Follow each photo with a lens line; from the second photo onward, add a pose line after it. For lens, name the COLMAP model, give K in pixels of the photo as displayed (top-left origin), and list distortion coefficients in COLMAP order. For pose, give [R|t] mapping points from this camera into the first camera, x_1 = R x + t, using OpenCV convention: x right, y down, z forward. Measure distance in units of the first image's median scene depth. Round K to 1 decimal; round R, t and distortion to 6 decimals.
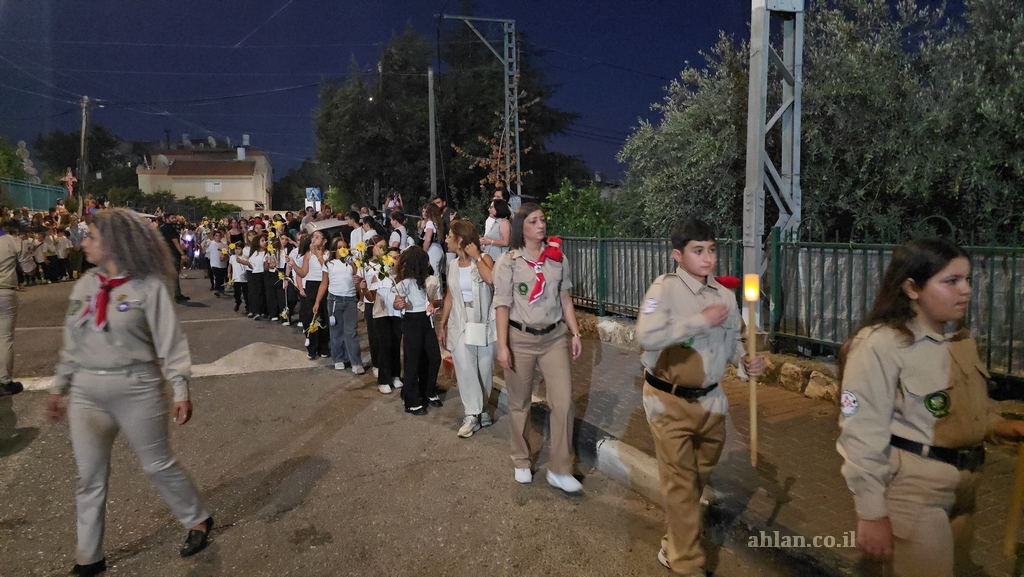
lens RADIAL K [[671.8, 0, 512.3], [0, 671.8, 305.4], [0, 0, 1]] dist [0.002125, -0.003695]
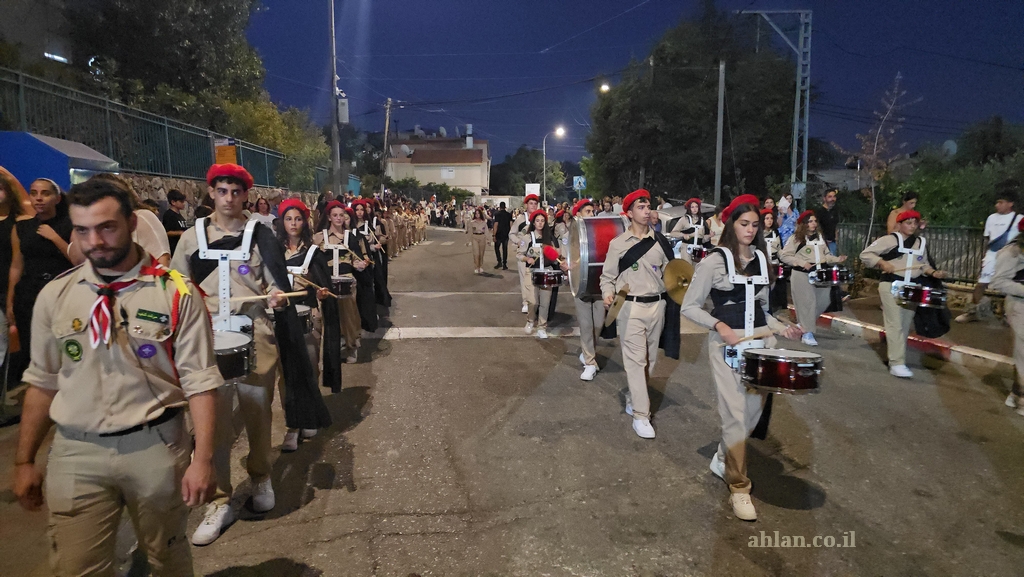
lens RADIAL K [[672.0, 0, 505.7], [0, 672.0, 302.4], [0, 0, 1]] dist [0.054502, -0.062457]
pose [[0.965052, 0.040803, -0.258861, -0.126698], [-0.035451, 0.999051, 0.025312, 0.007048], [0.259648, -0.015250, 0.965583, -0.096929]]
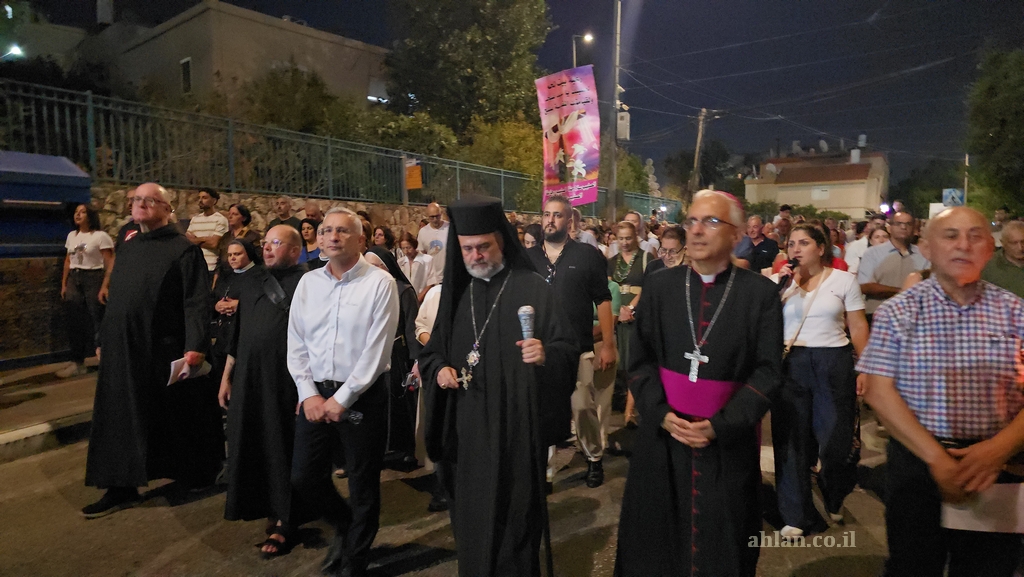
lens RADIAL K [[672.0, 0, 505.7], [0, 672.0, 302.4], [0, 0, 1]] dist [0.054502, -0.062457]
pose [[0.666993, 0.081081, -0.740639, -0.054968], [-0.094086, 0.995269, 0.024226, -0.017123], [0.739100, 0.053526, 0.671466, 0.111029]]
